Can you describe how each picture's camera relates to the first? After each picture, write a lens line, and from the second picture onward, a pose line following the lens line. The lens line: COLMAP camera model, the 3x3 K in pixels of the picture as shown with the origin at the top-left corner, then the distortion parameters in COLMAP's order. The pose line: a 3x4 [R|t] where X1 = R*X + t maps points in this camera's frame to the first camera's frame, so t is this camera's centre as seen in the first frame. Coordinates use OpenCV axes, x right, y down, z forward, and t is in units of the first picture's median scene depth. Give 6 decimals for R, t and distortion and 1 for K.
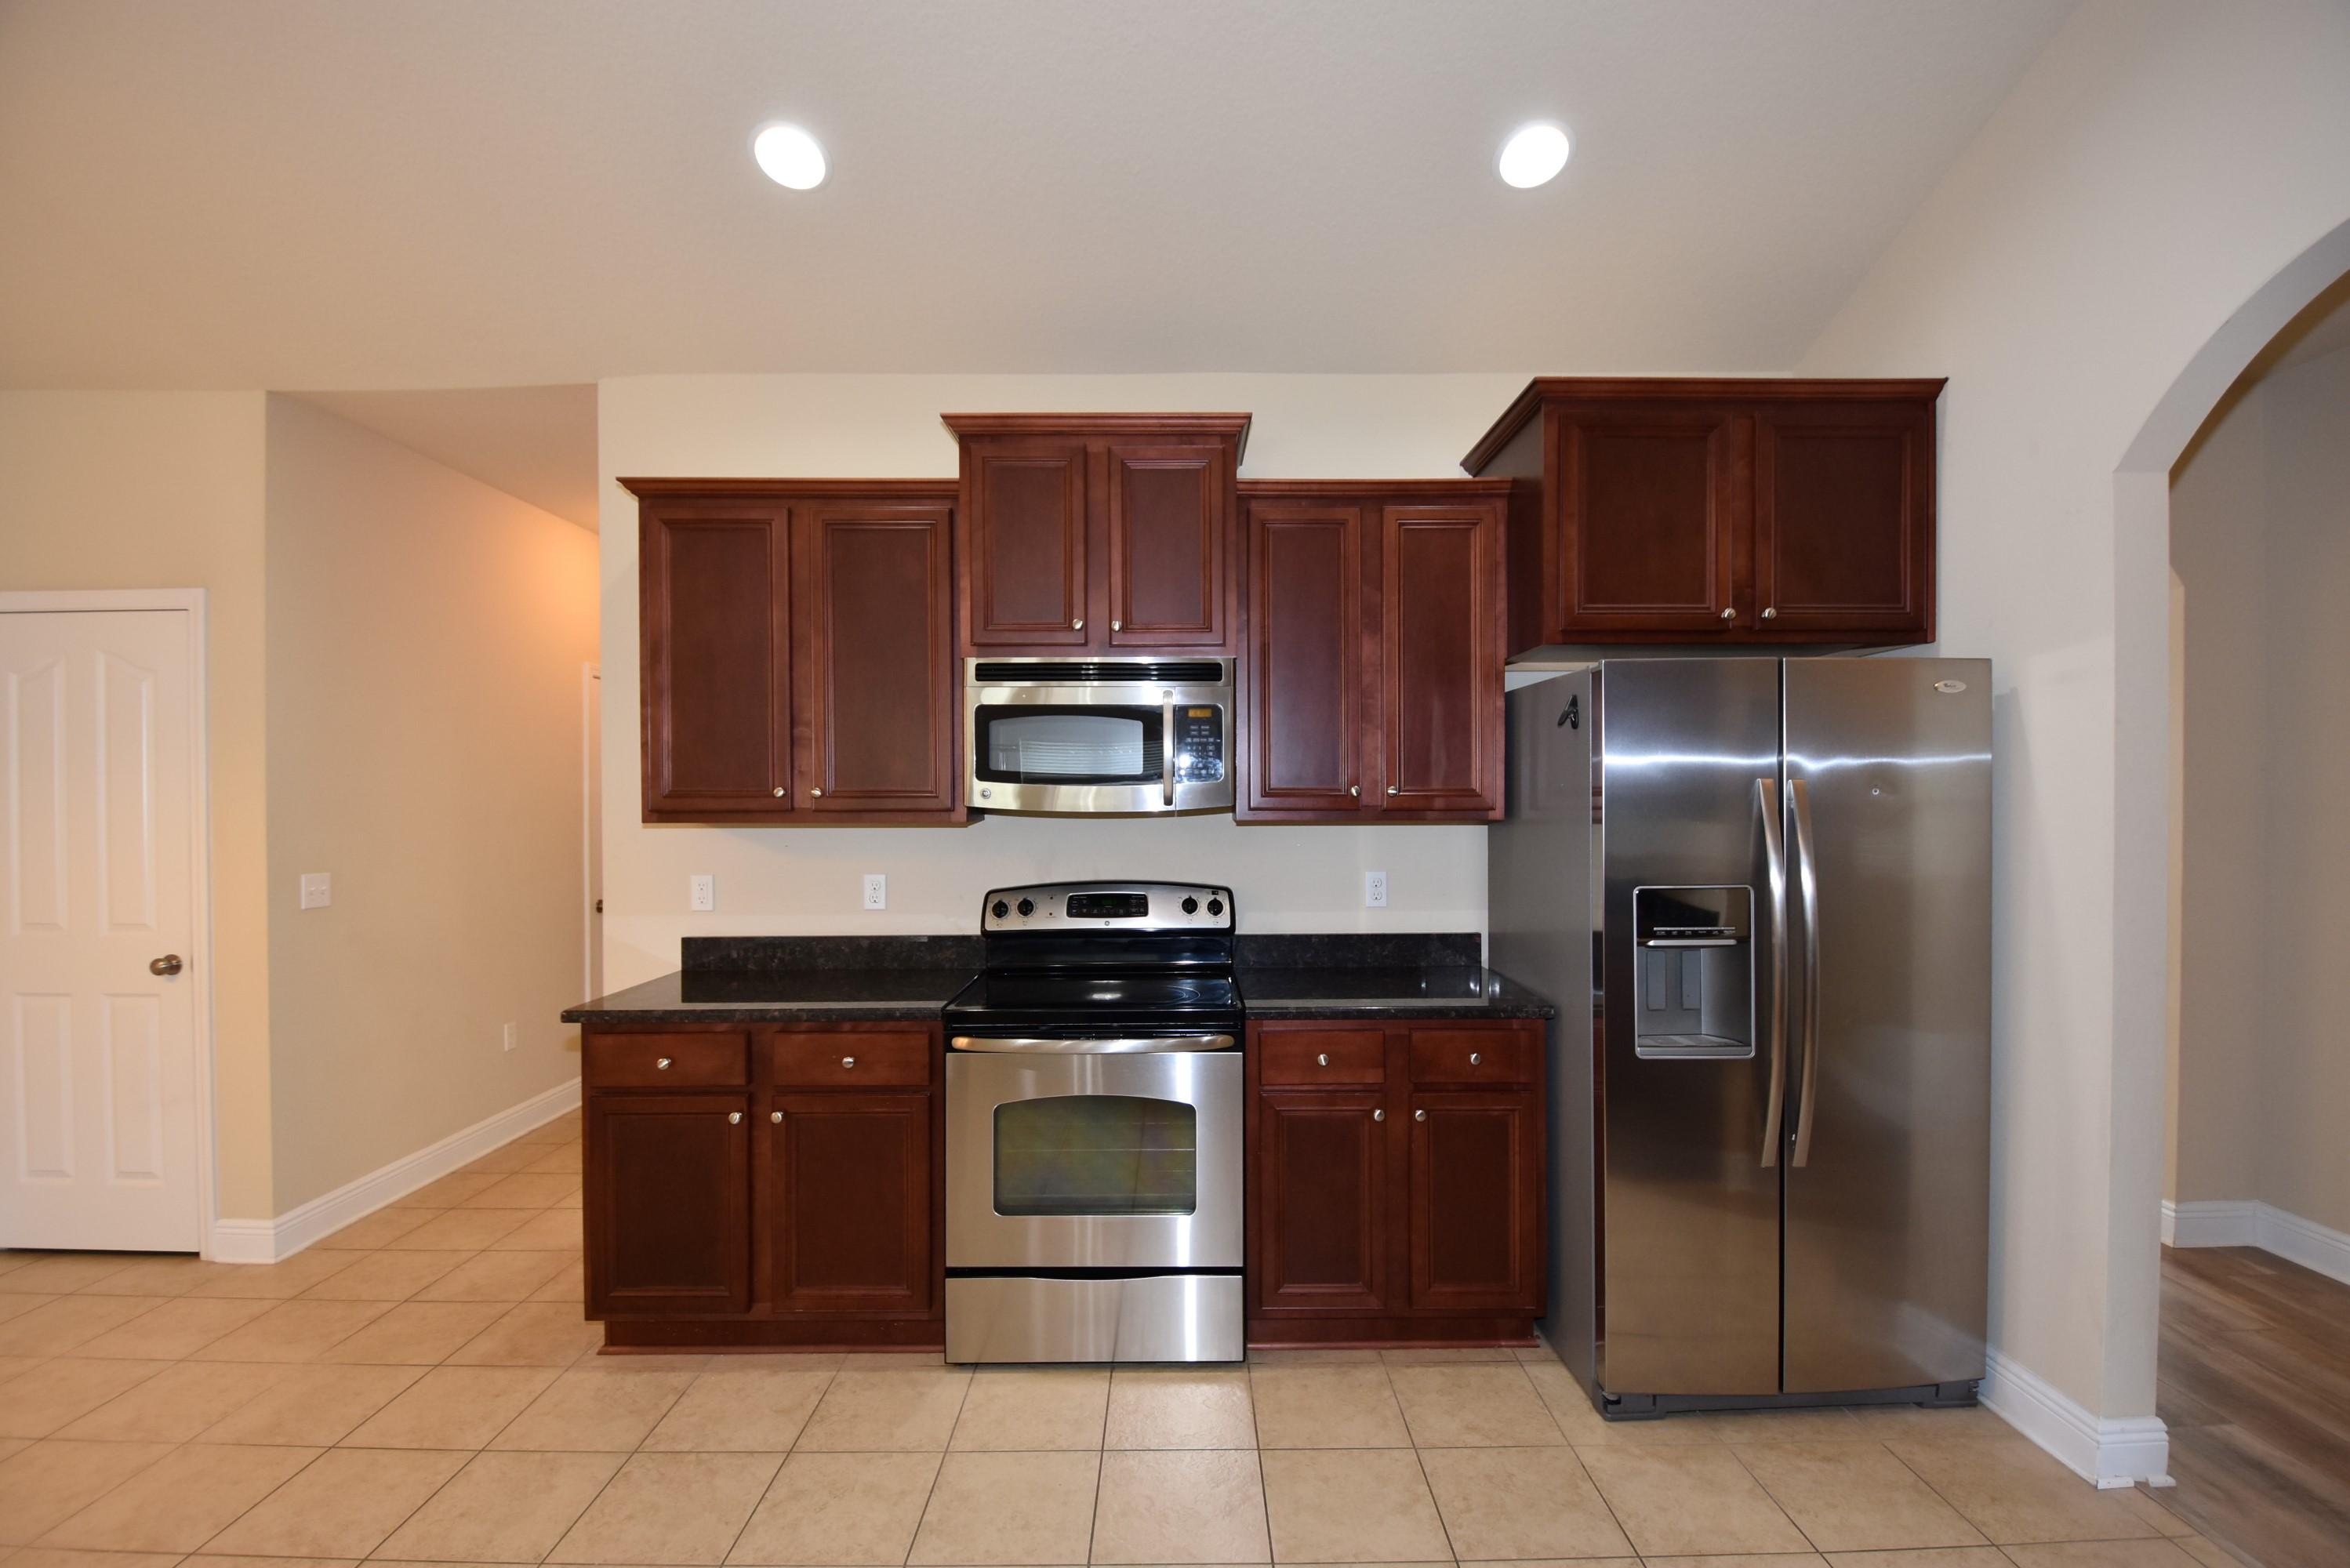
lens RADIAL K [[1026.3, 0, 1182.3], [0, 1026.3, 803.9], [0, 0, 1]] dist [0.011162, -0.016027]
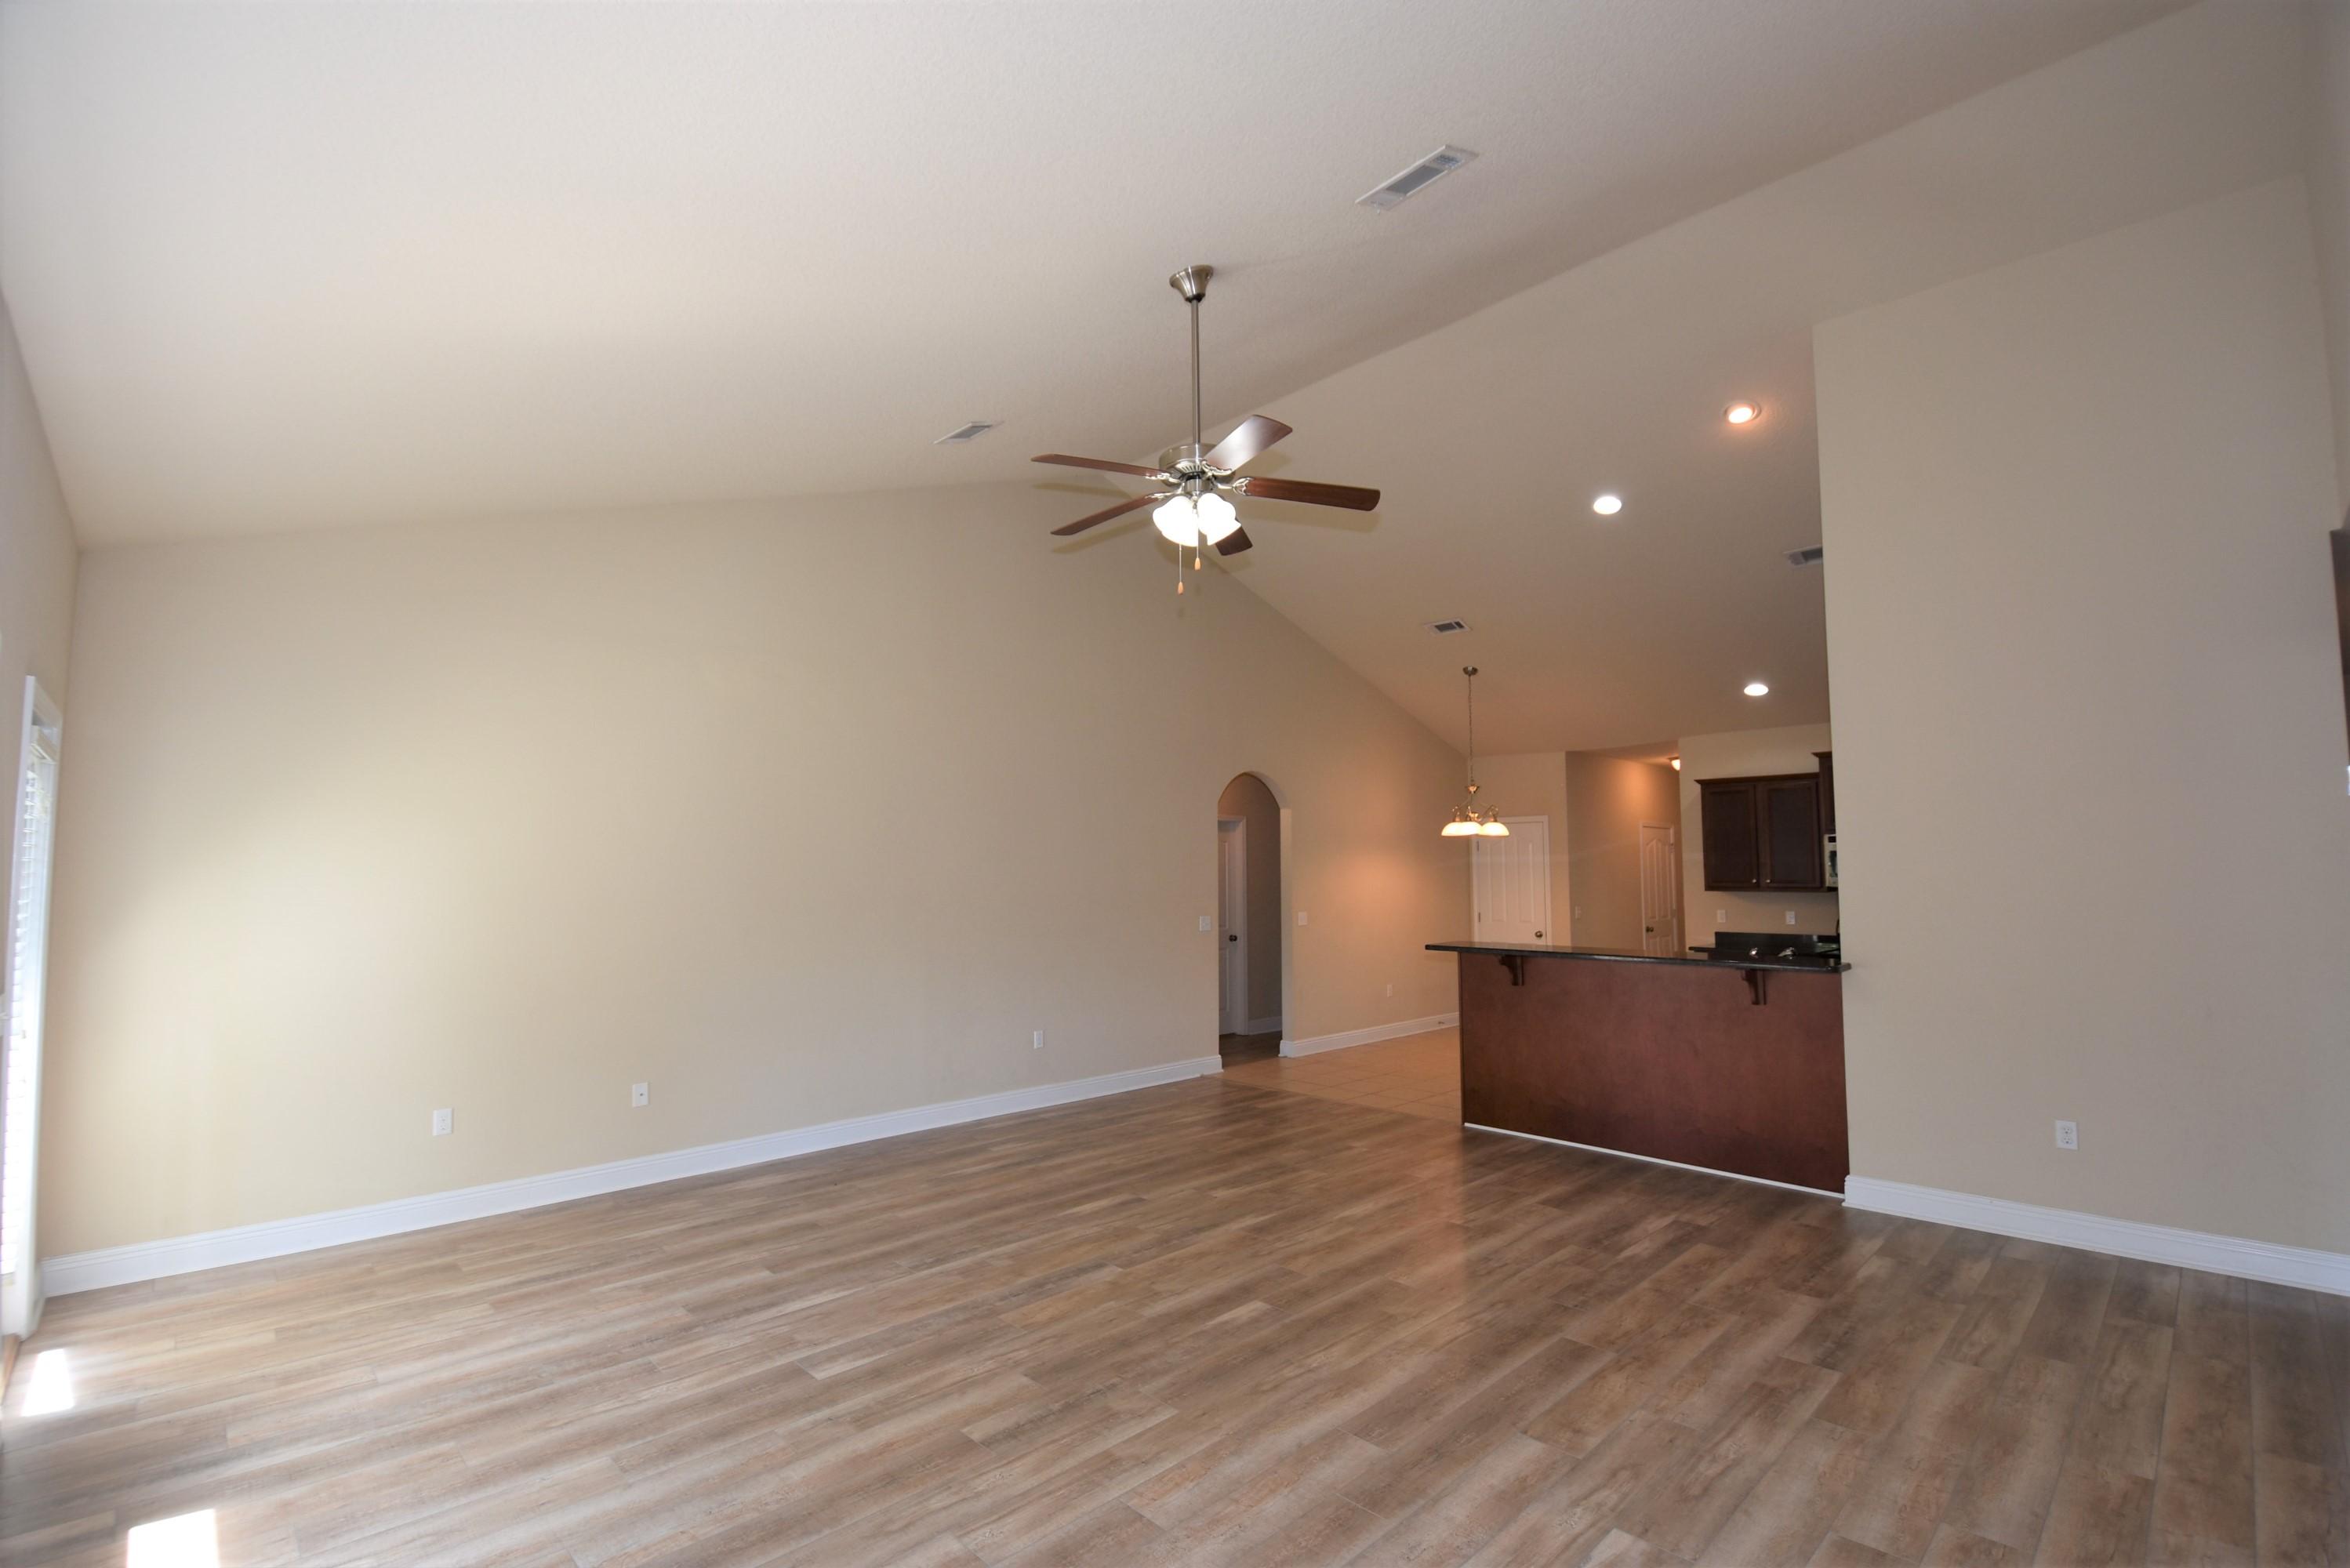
lens RADIAL K [[1023.4, 0, 1176.5], [0, 1023.4, 808.4], [0, 0, 1]] dist [0.011498, -0.019720]
pose [[0.696378, -0.047724, -0.716086, 0.568342], [-0.003607, 0.997541, -0.069989, -0.006371], [0.717666, 0.051322, 0.694494, -2.236951]]
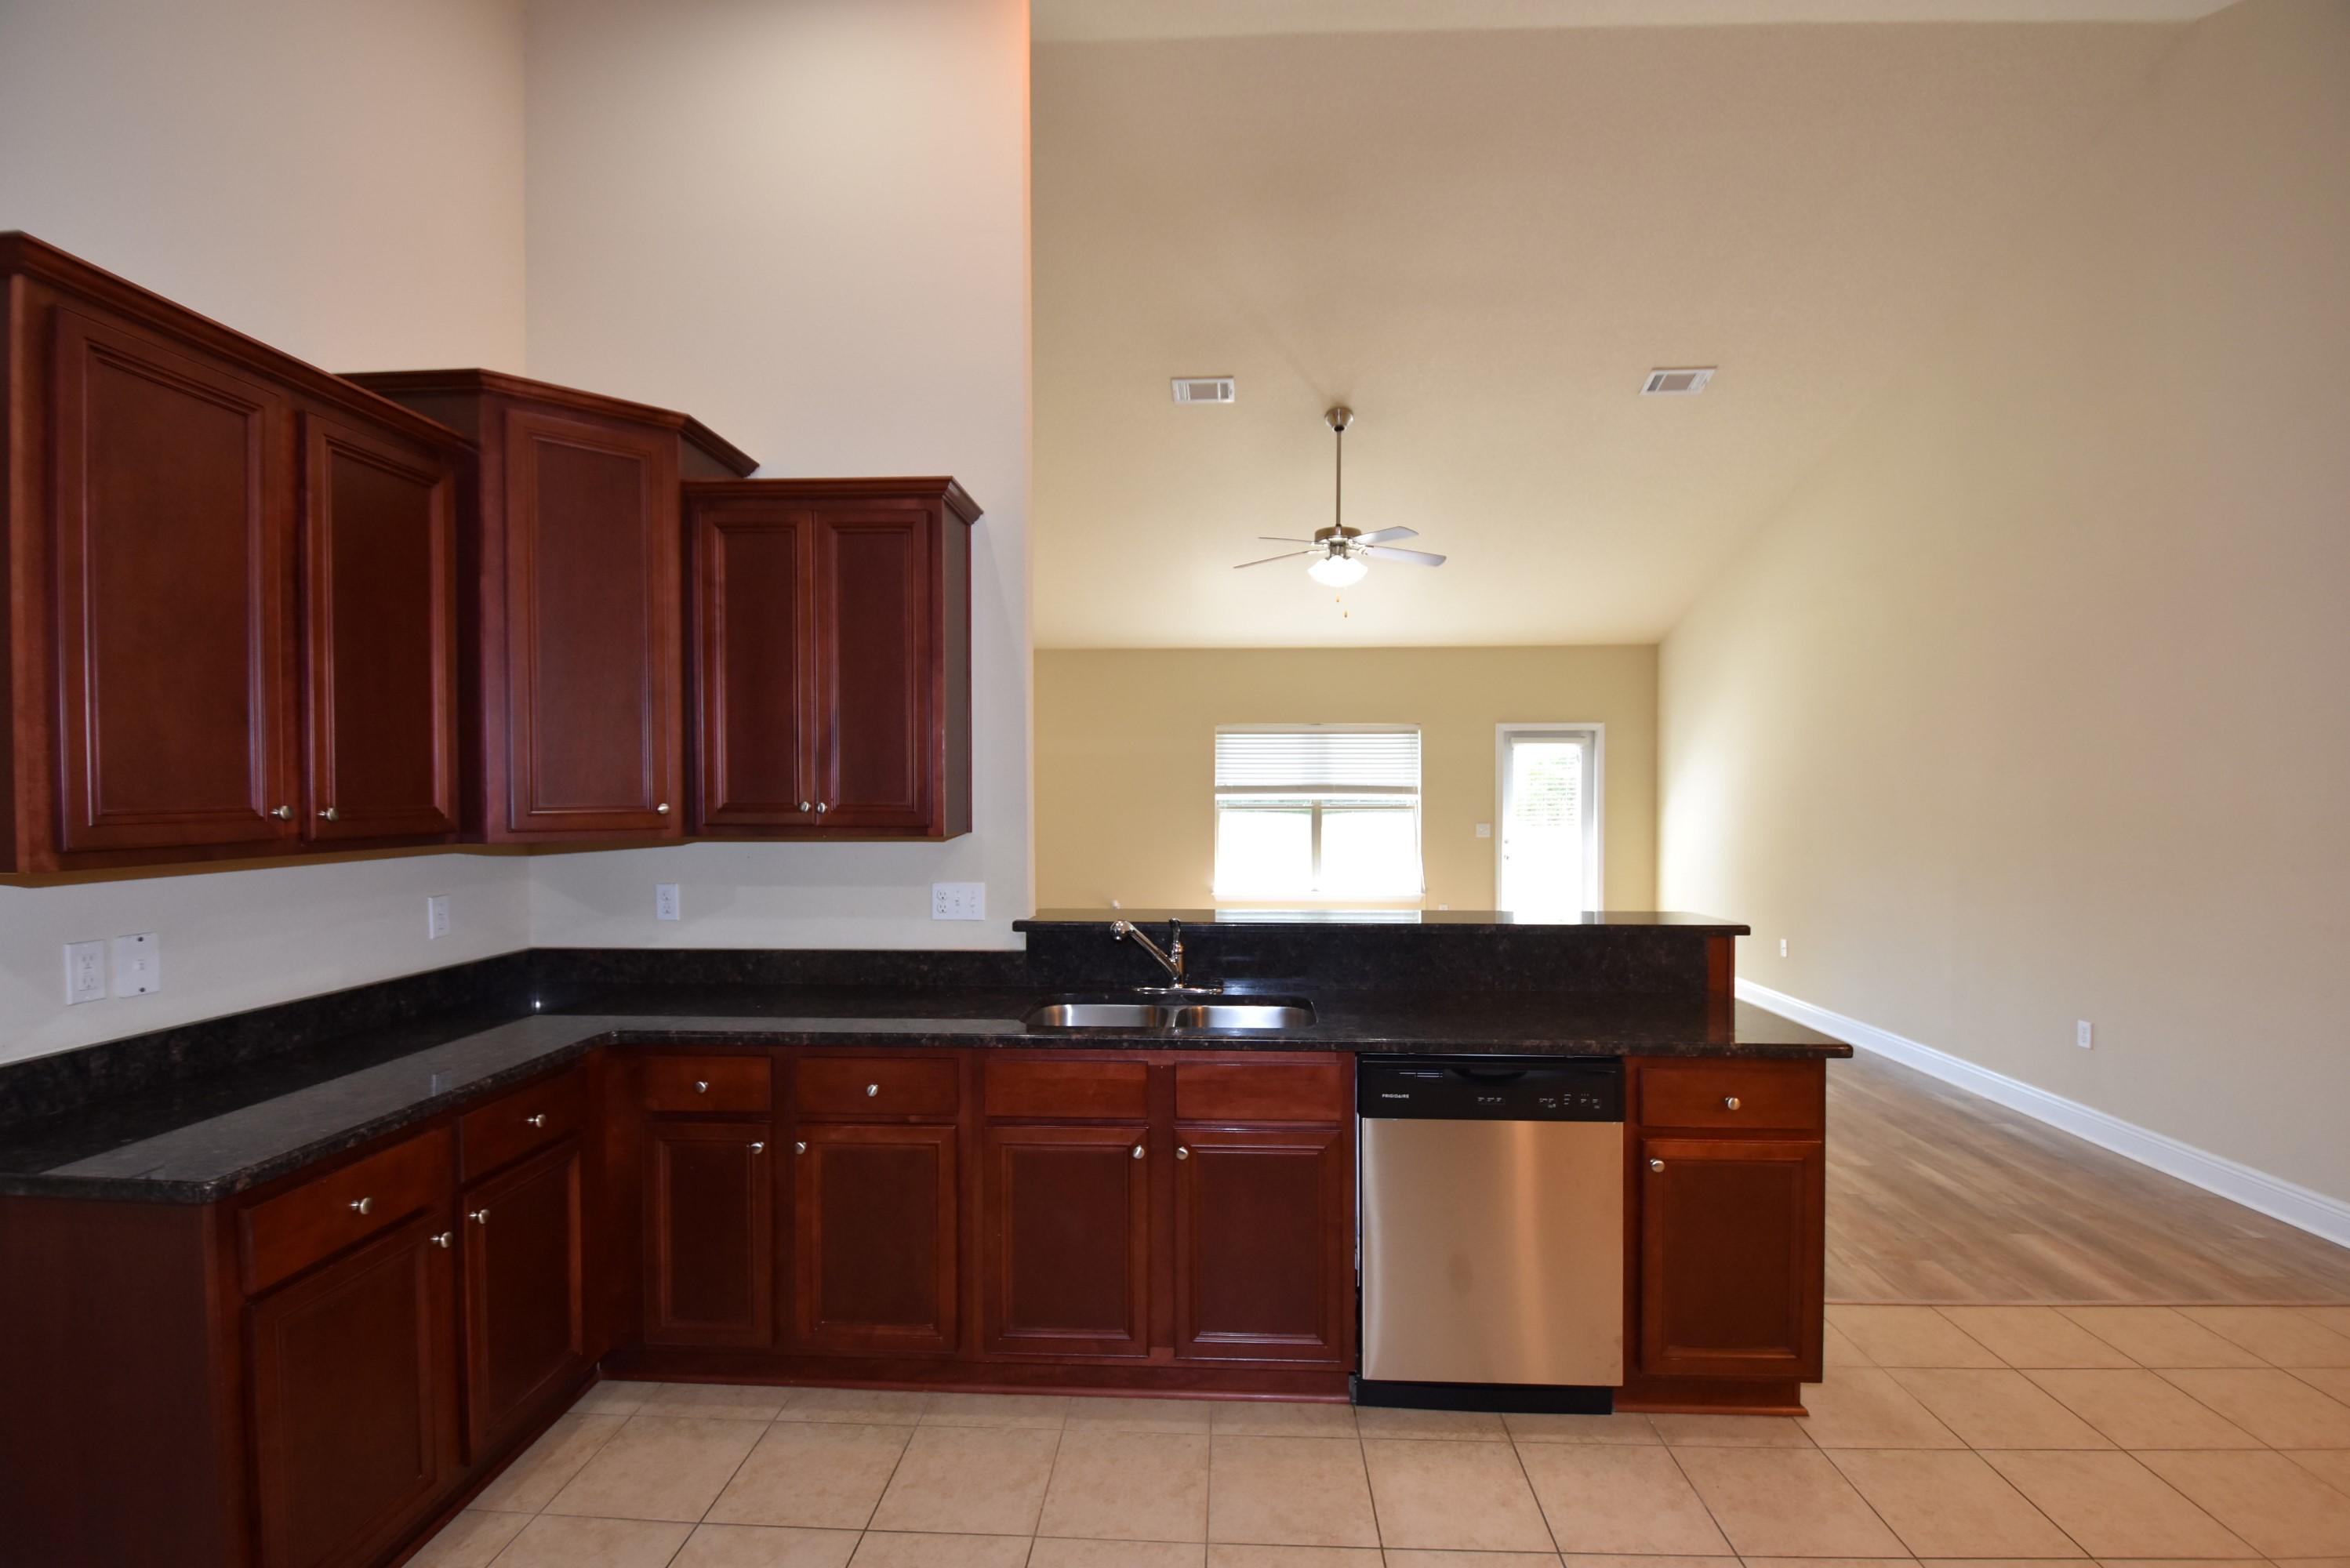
lens RADIAL K [[1023.4, 0, 1176.5], [0, 1023.4, 808.4], [0, 0, 1]] dist [0.011498, -0.019720]
pose [[-0.998796, 0.003647, 0.048922, -0.078772], [0.004885, 0.999670, 0.025217, -0.022824], [-0.048814, 0.025425, -0.998484, 0.752732]]
